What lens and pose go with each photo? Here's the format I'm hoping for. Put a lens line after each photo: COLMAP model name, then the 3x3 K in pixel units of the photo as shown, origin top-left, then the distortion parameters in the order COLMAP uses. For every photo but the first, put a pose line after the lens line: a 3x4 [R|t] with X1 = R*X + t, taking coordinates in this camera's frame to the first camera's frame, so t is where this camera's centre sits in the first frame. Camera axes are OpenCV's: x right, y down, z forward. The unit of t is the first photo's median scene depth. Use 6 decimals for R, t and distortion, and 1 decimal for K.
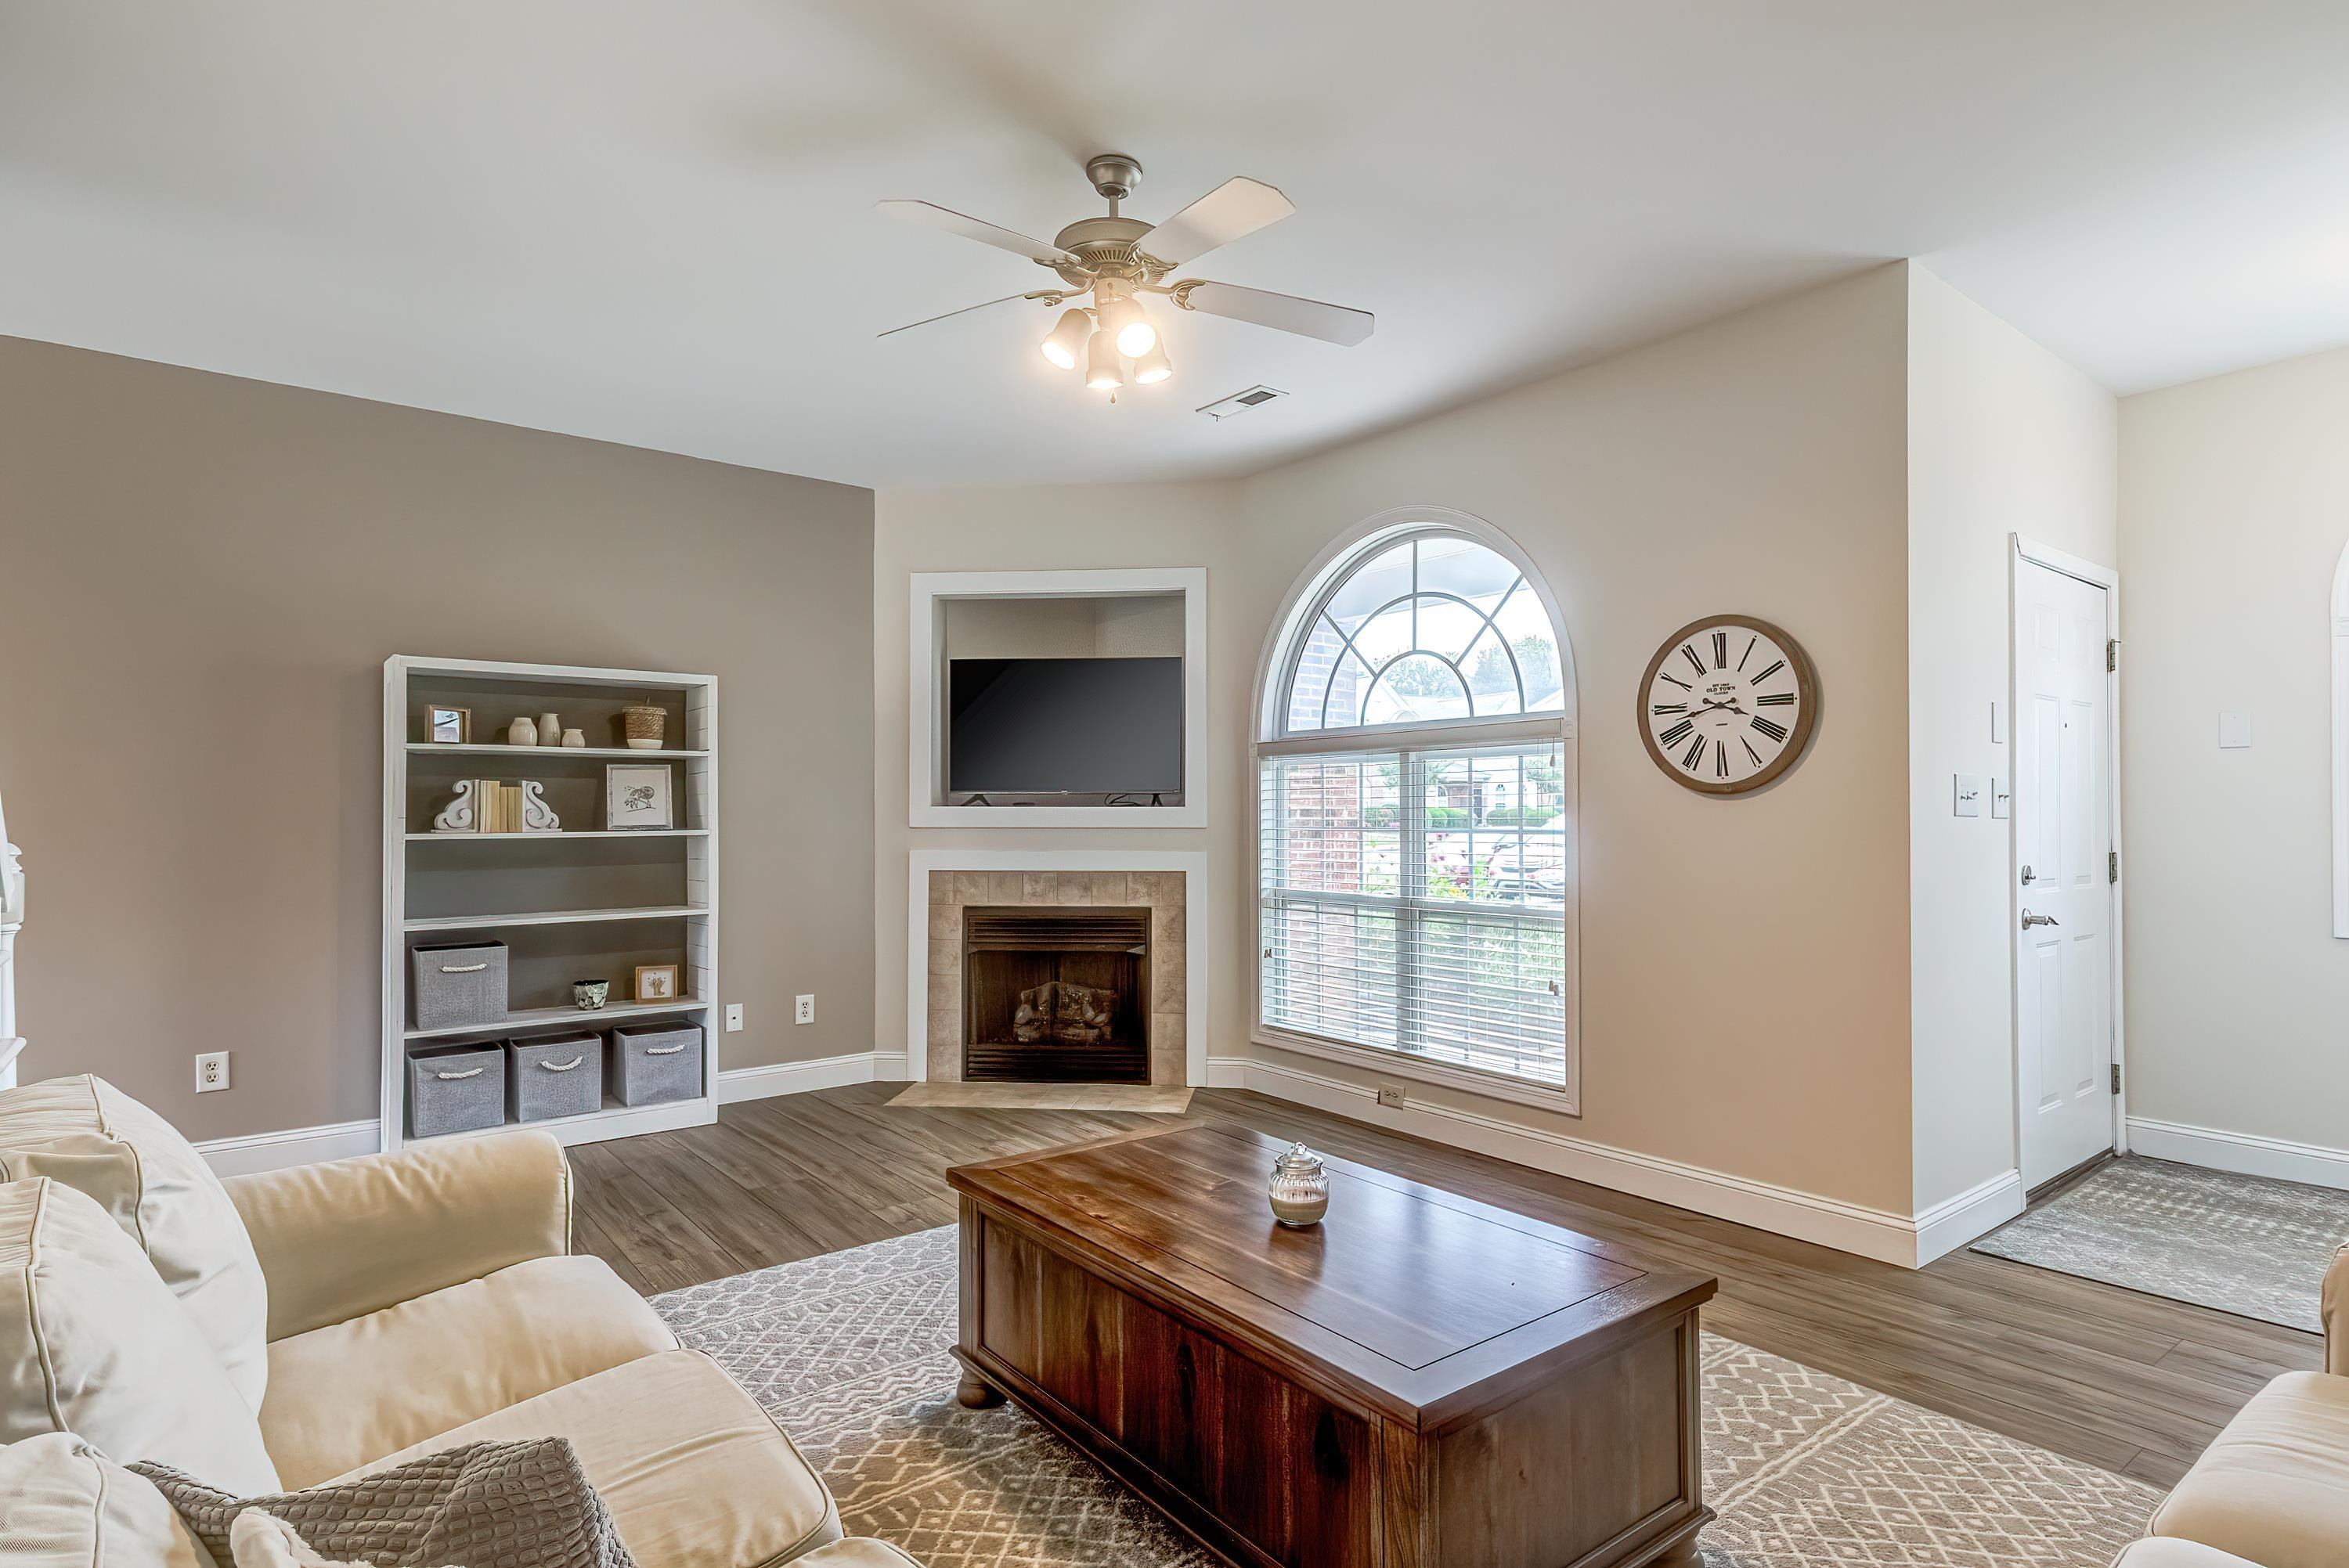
lens RADIAL K [[1191.9, 0, 1209.2], [0, 1191.9, 807.5], [0, 0, 1]] dist [0.018706, -0.004518]
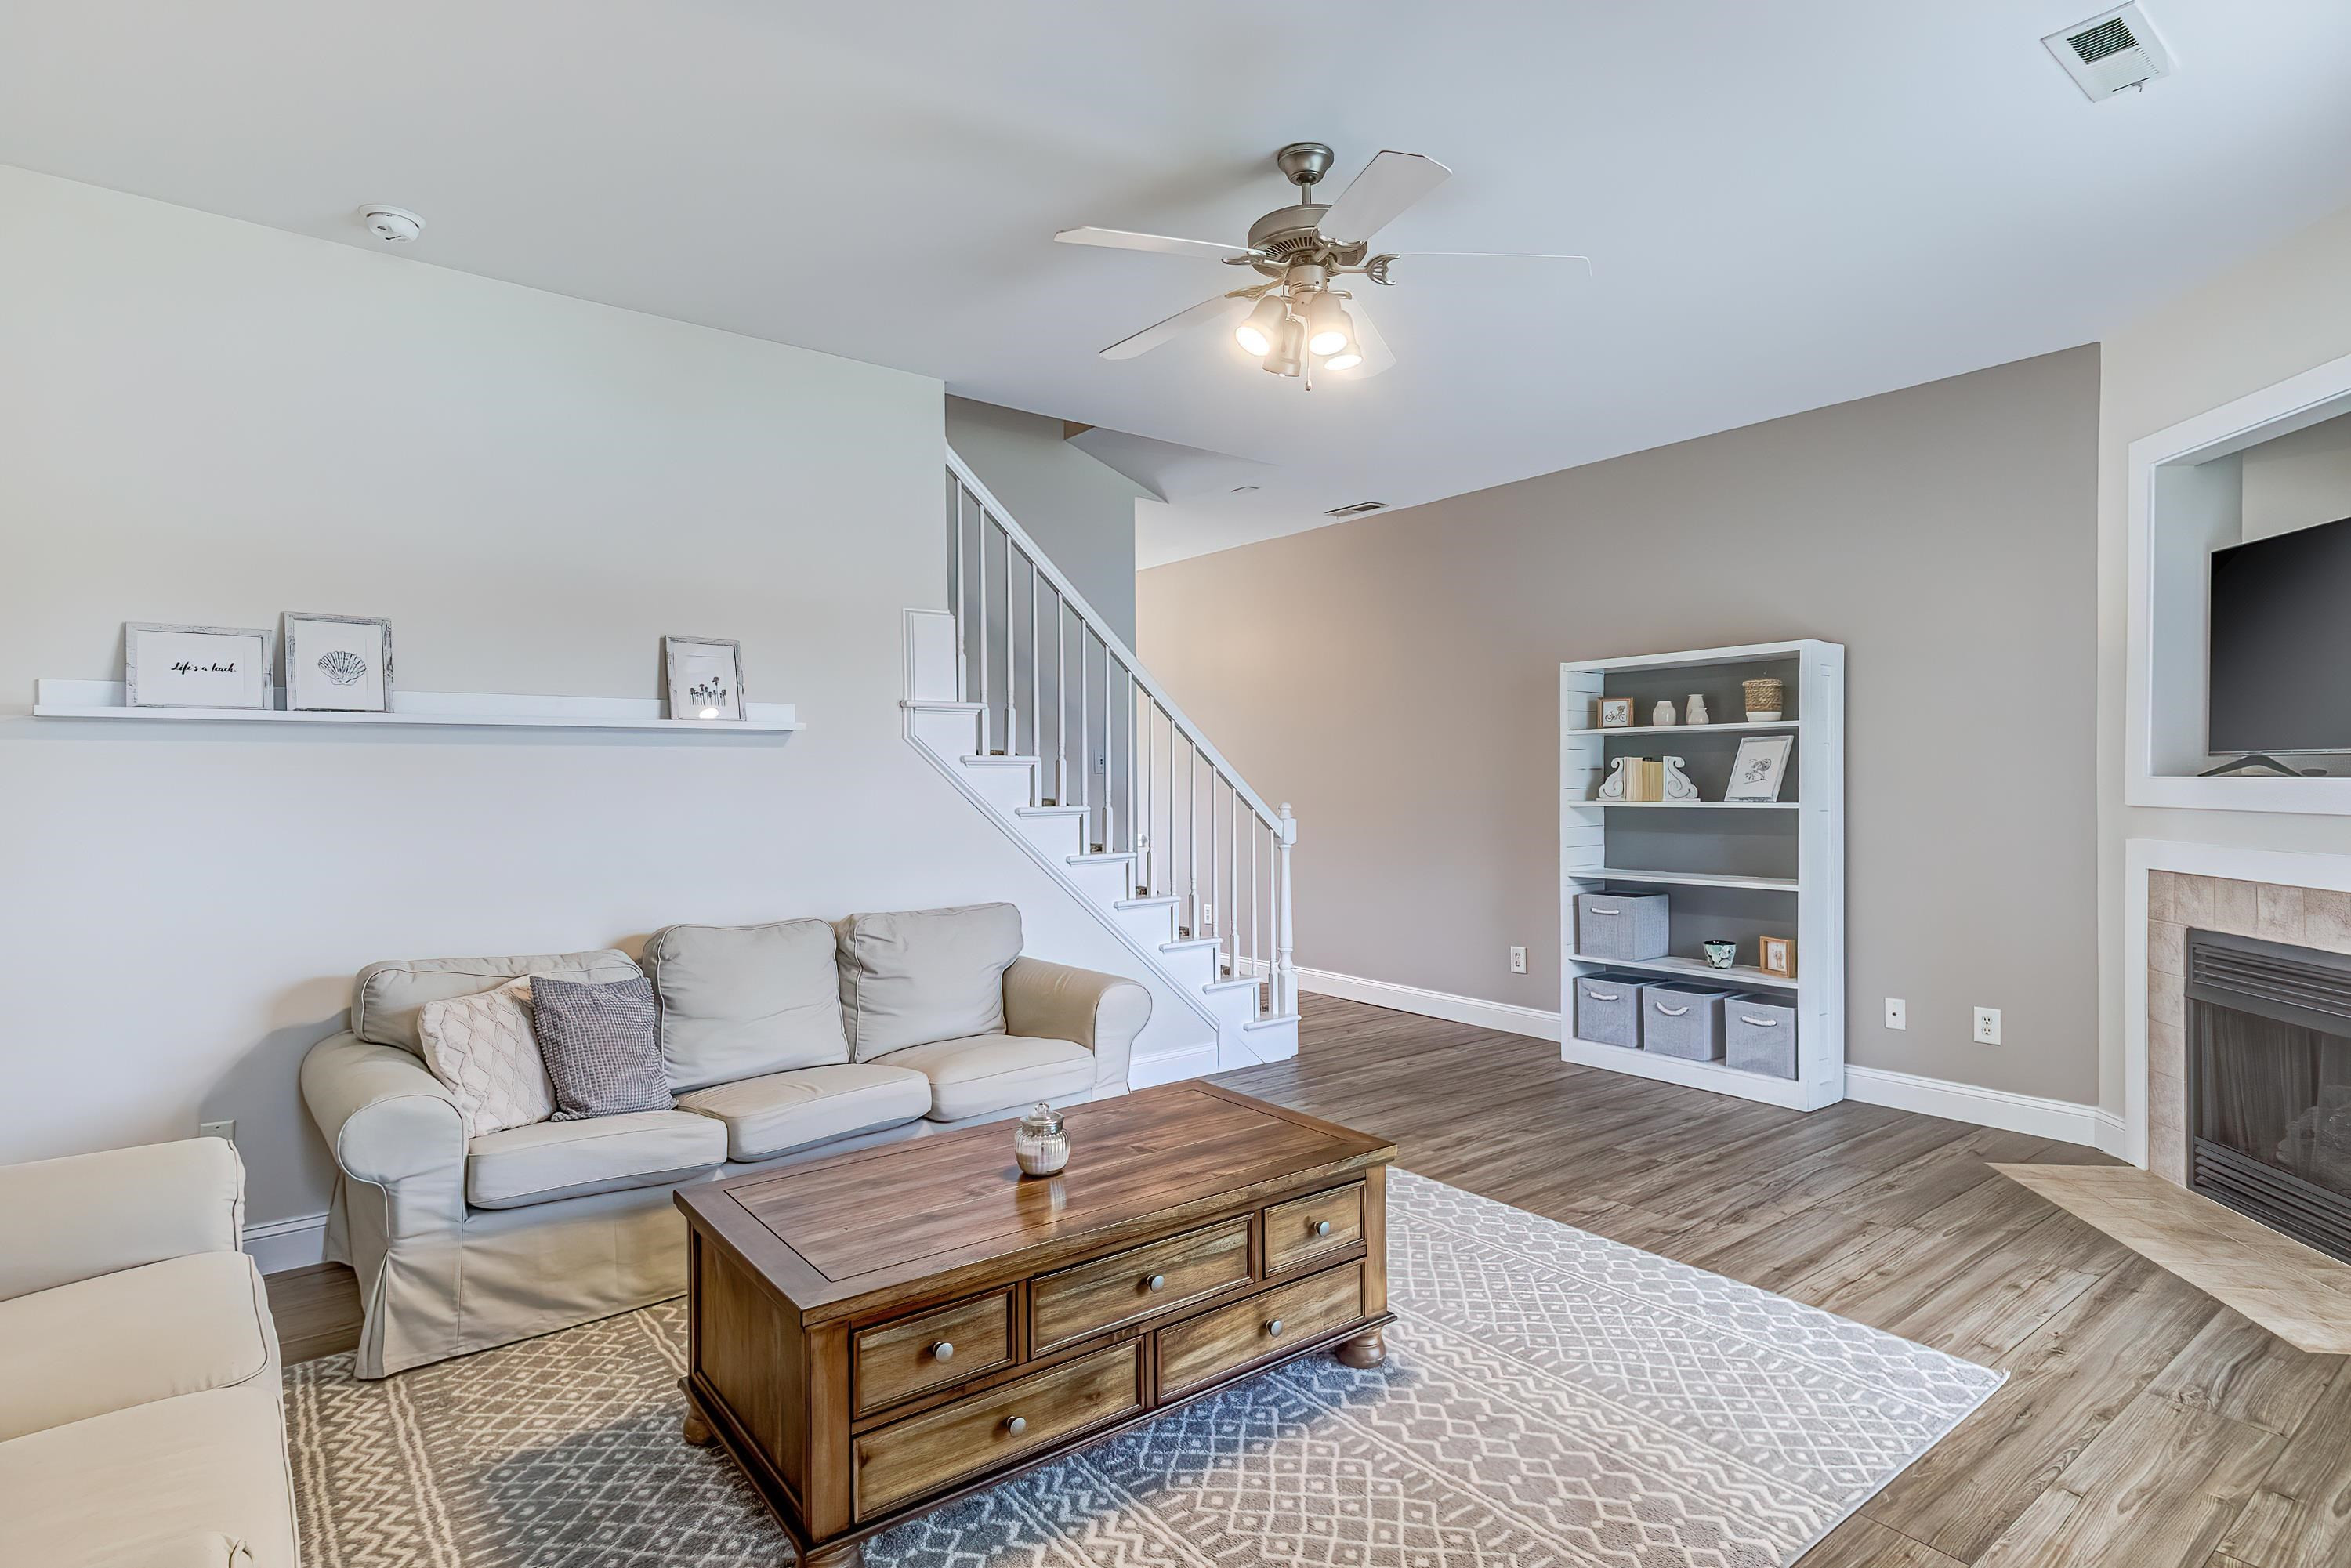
lens RADIAL K [[1193.0, 0, 1184.1], [0, 1193.0, 818.8], [0, 0, 1]] dist [0.018706, -0.004518]
pose [[-0.015798, 0.037454, -0.999173, 0.552565], [0.014573, 0.999201, 0.037225, -0.011643], [0.999769, -0.013973, -0.016332, 0.538964]]
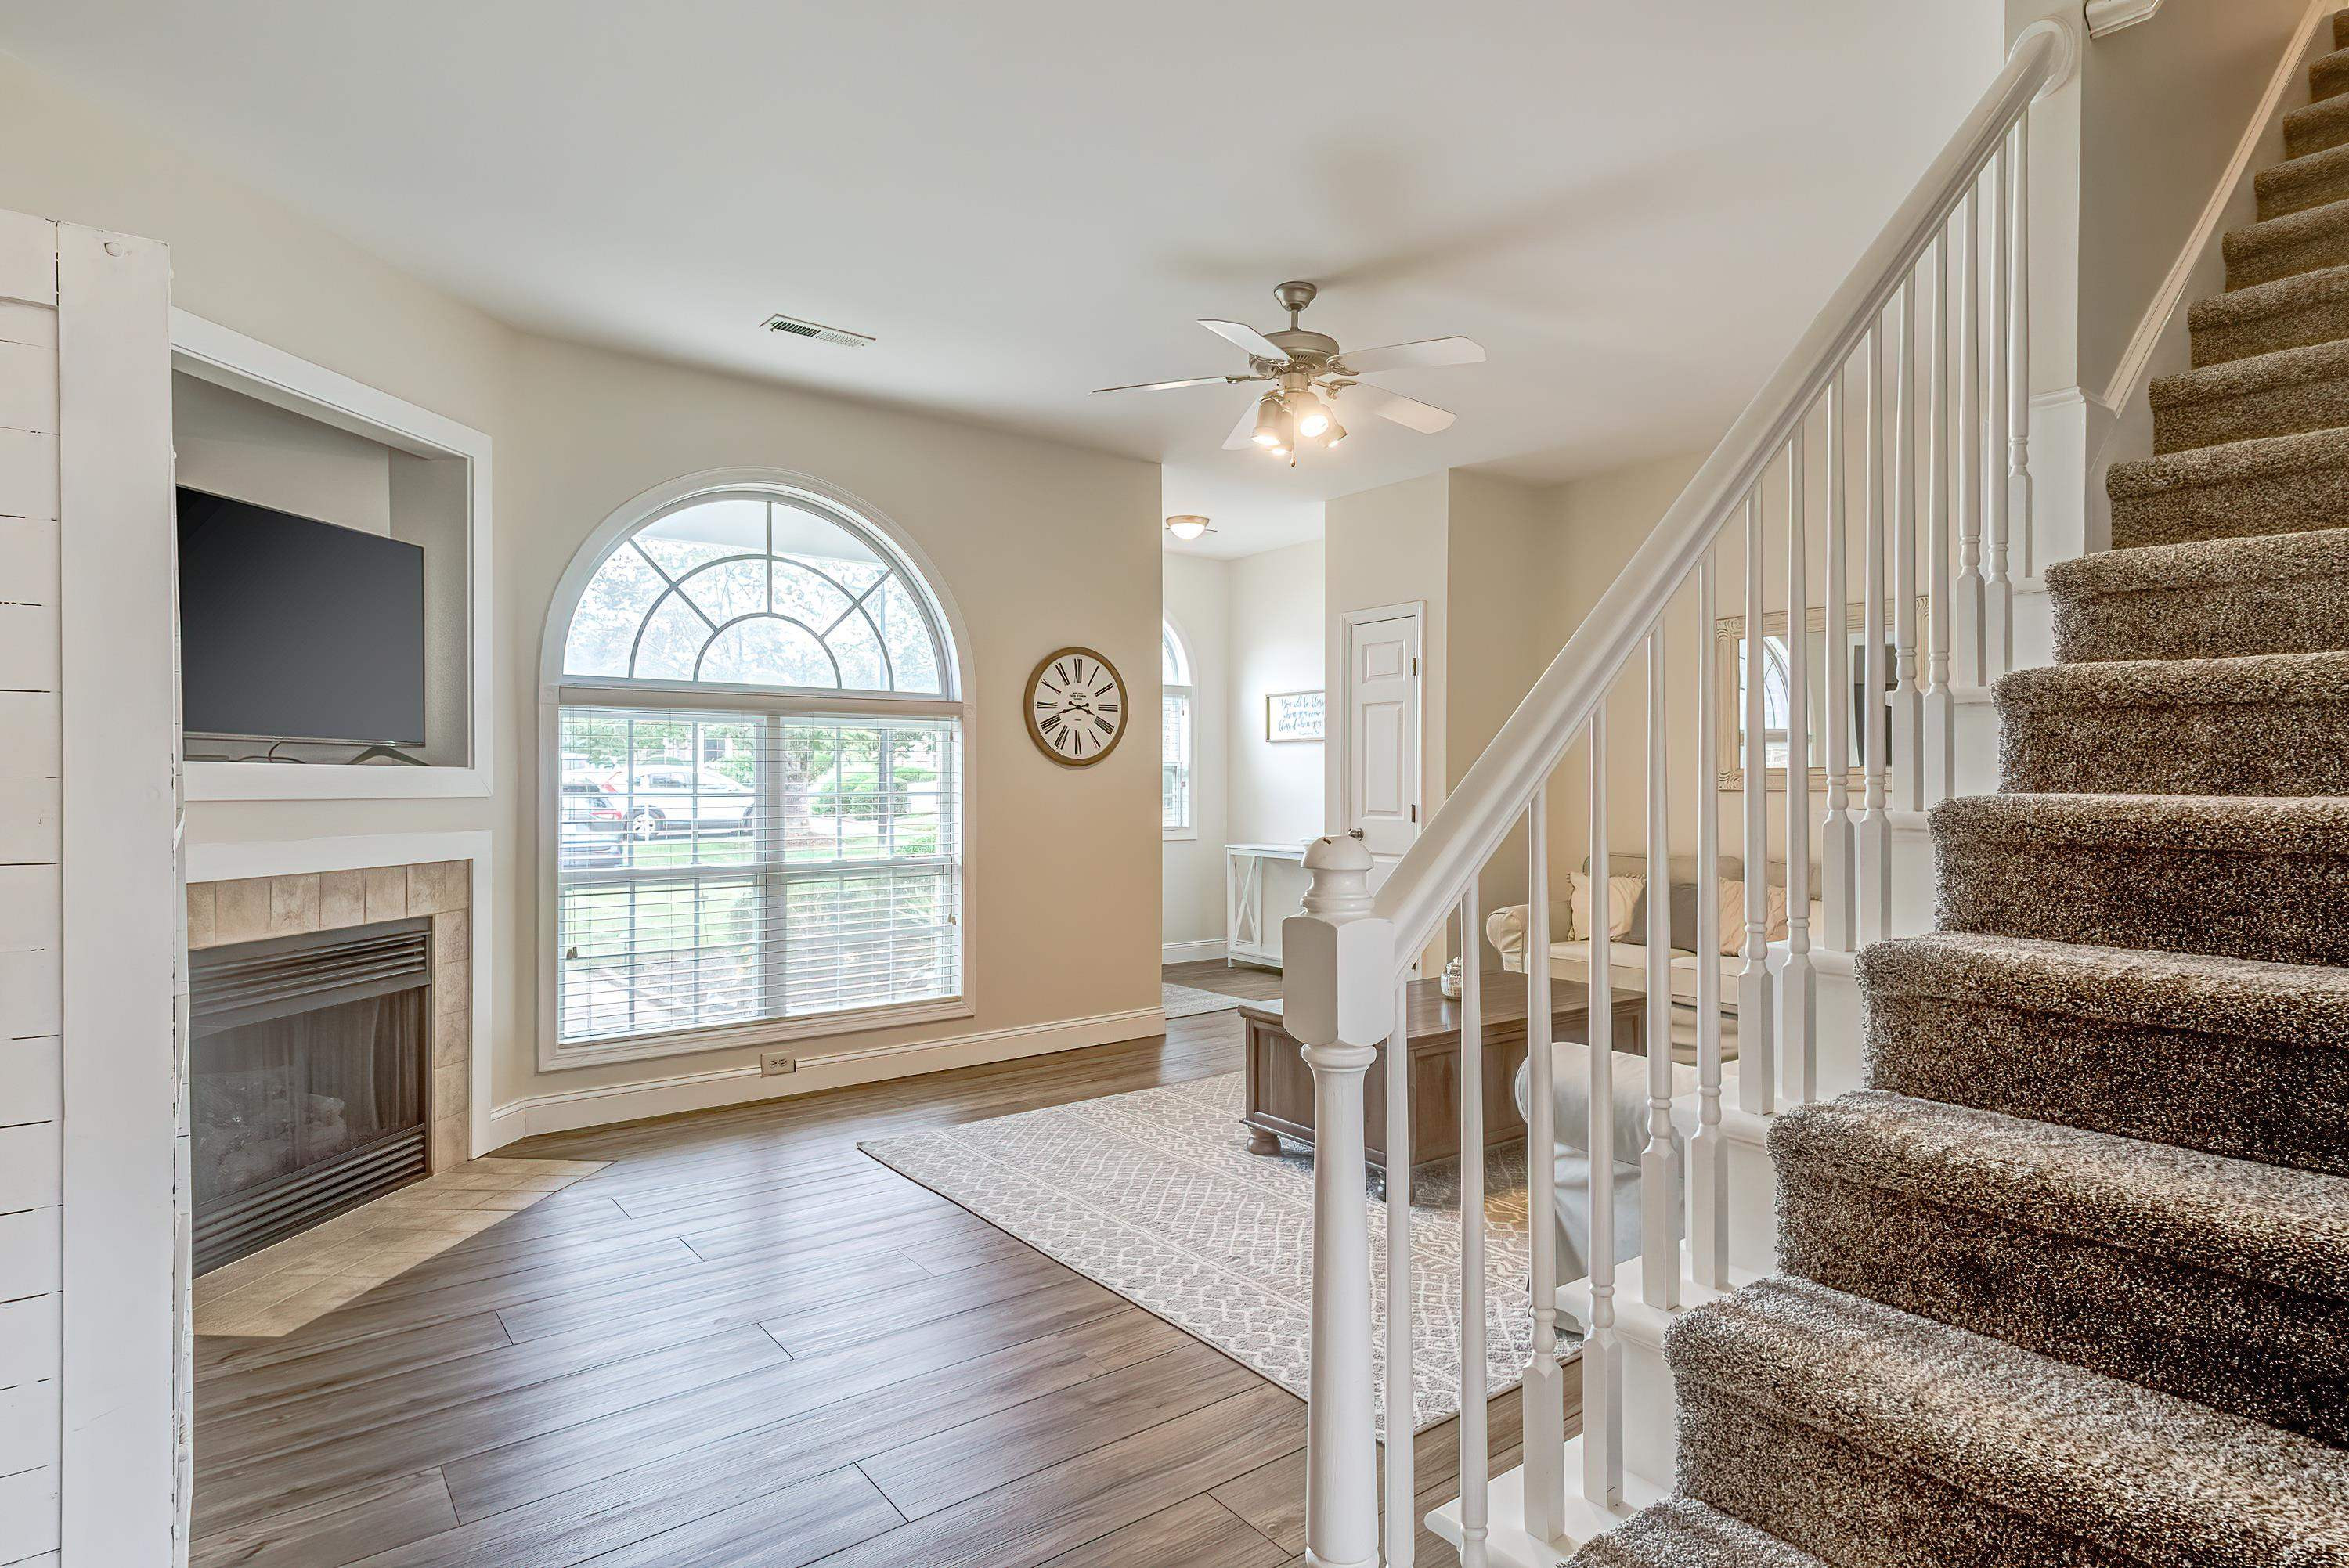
lens RADIAL K [[1231.4, 0, 1122.3], [0, 1231.4, 796.6], [0, 0, 1]] dist [0.020996, -0.009428]
pose [[0.051784, -0.012183, 0.998584, -0.850489], [-0.009034, 0.999879, 0.012667, 0.004884], [-0.998617, -0.009677, 0.051668, 0.663406]]
